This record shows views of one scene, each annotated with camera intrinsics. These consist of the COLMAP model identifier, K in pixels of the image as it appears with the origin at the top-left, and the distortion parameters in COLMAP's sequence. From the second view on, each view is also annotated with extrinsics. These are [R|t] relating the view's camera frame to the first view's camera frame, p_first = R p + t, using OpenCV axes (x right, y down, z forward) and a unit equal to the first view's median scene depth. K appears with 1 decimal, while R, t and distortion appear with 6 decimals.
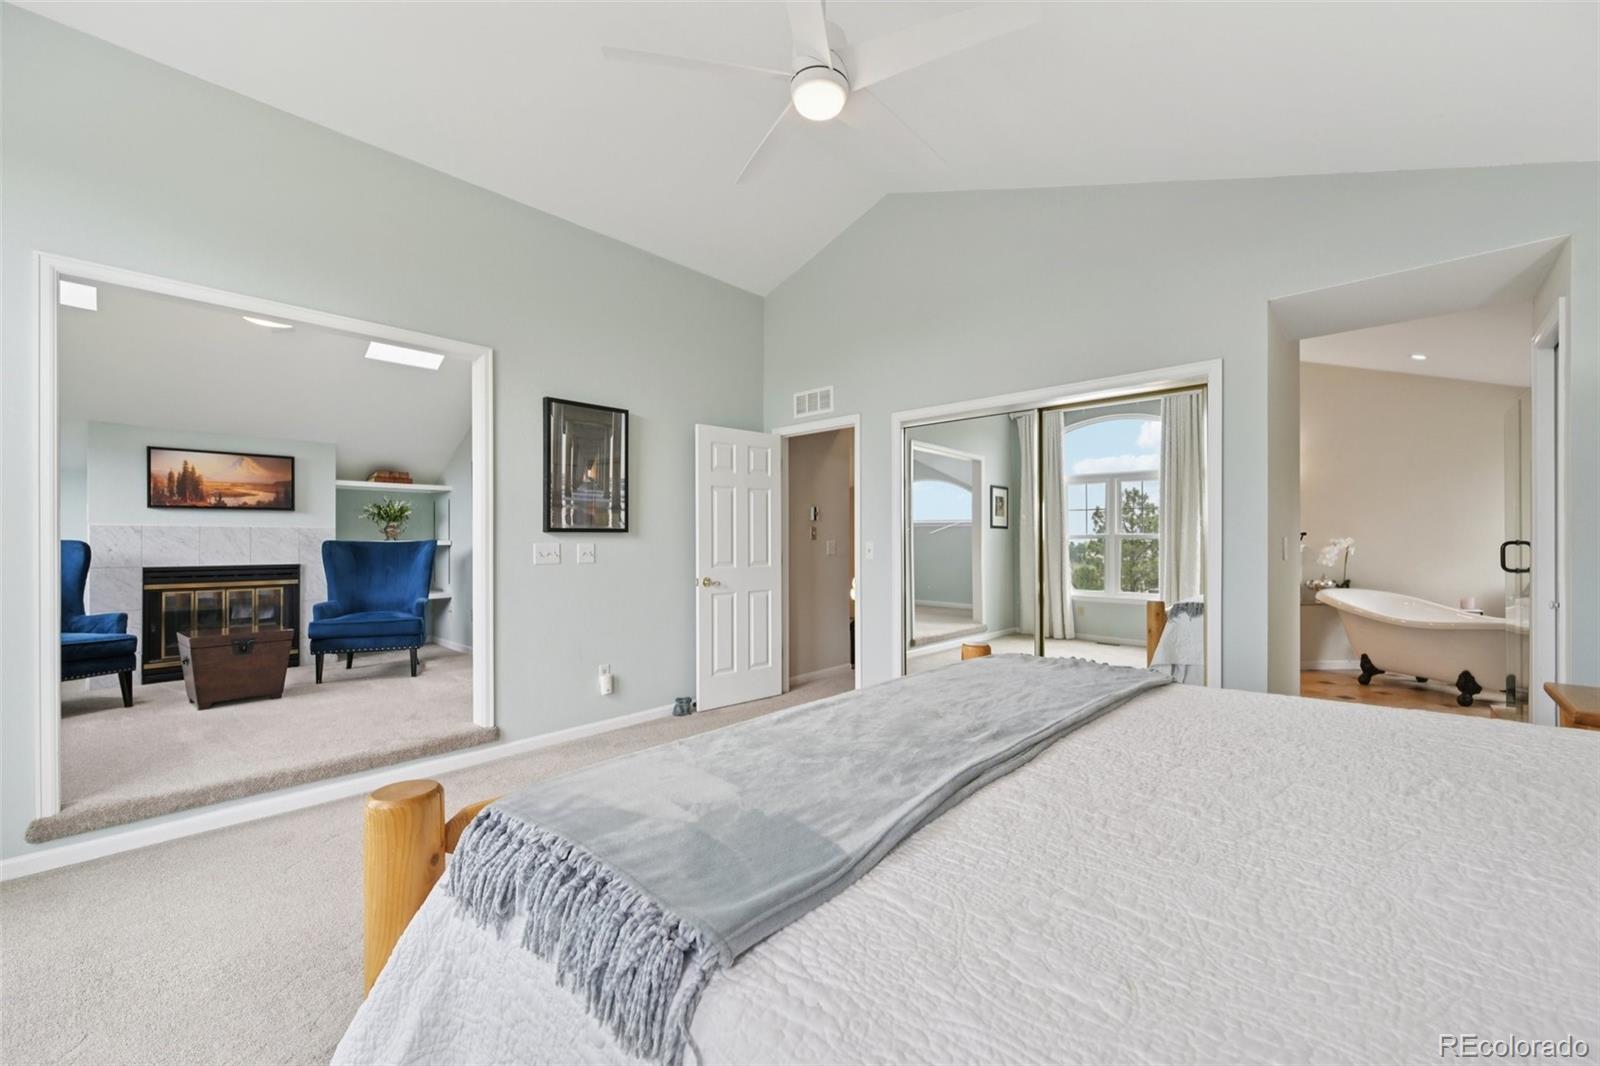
lens RADIAL K [[640.3, 0, 802.8], [0, 640.3, 540.2], [0, 0, 1]] dist [-0.001781, -0.000595]
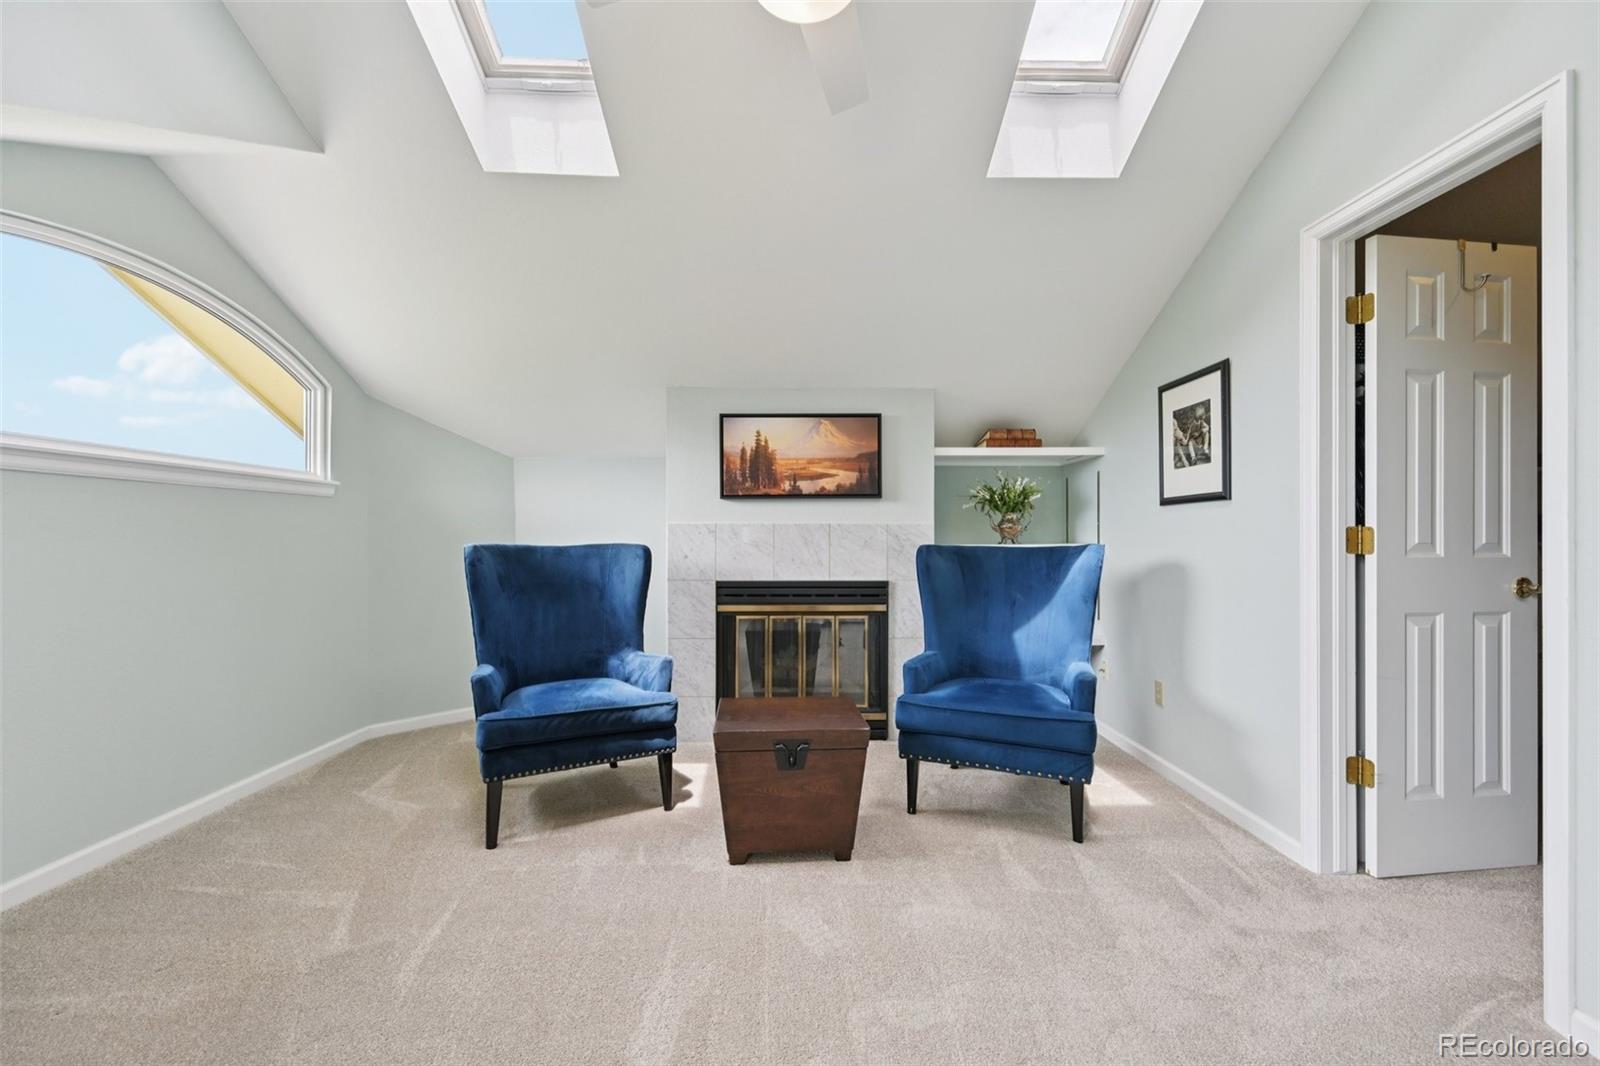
lens RADIAL K [[640.3, 0, 802.8], [0, 640.3, 540.2], [0, 0, 1]] dist [-0.001781, -0.000595]
pose [[0.683263, 0.002496, -0.730168, -0.402092], [-0.000231, 0.999995, 0.003203, -0.005846], [0.730172, -0.002020, 0.683260, 0.533059]]
